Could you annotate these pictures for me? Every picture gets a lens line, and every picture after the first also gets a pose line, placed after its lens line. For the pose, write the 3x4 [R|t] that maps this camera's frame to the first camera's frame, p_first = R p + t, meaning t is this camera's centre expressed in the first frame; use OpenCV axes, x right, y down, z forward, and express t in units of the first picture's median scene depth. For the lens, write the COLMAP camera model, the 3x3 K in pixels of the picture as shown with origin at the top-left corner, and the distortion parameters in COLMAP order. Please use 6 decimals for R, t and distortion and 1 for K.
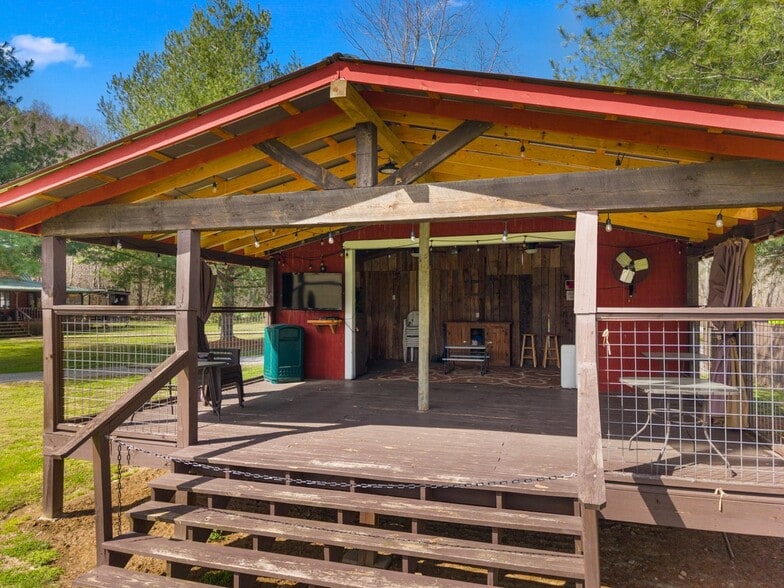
lens RADIAL K [[539.5, 0, 391.9], [0, 539.5, 297.2], [0, 0, 1]] dist [-0.000148, -0.001138]
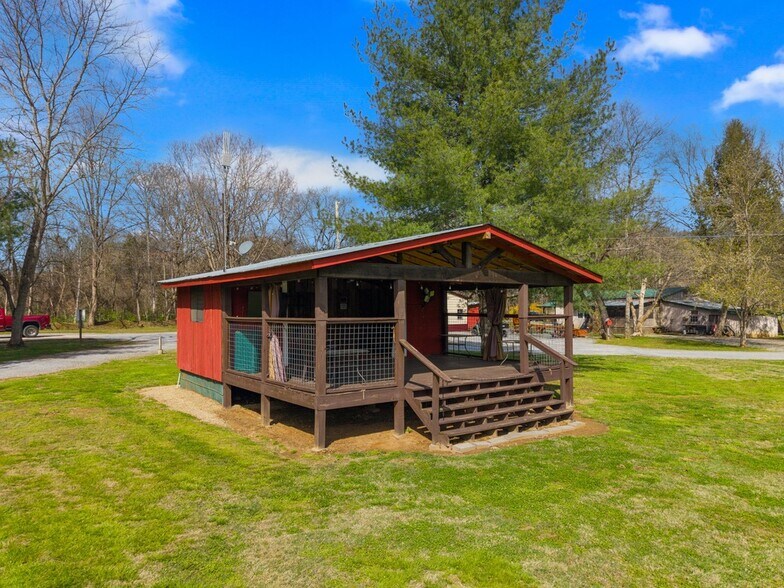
lens RADIAL K [[539.5, 0, 392.0], [0, 539.5, 296.2], [0, 0, 1]] dist [-0.000148, -0.001138]
pose [[0.604294, 0.013812, 0.796641, -1.271089], [-0.006667, 0.999902, -0.012279, -0.023894], [-0.796733, 0.002109, 0.604328, -0.123182]]
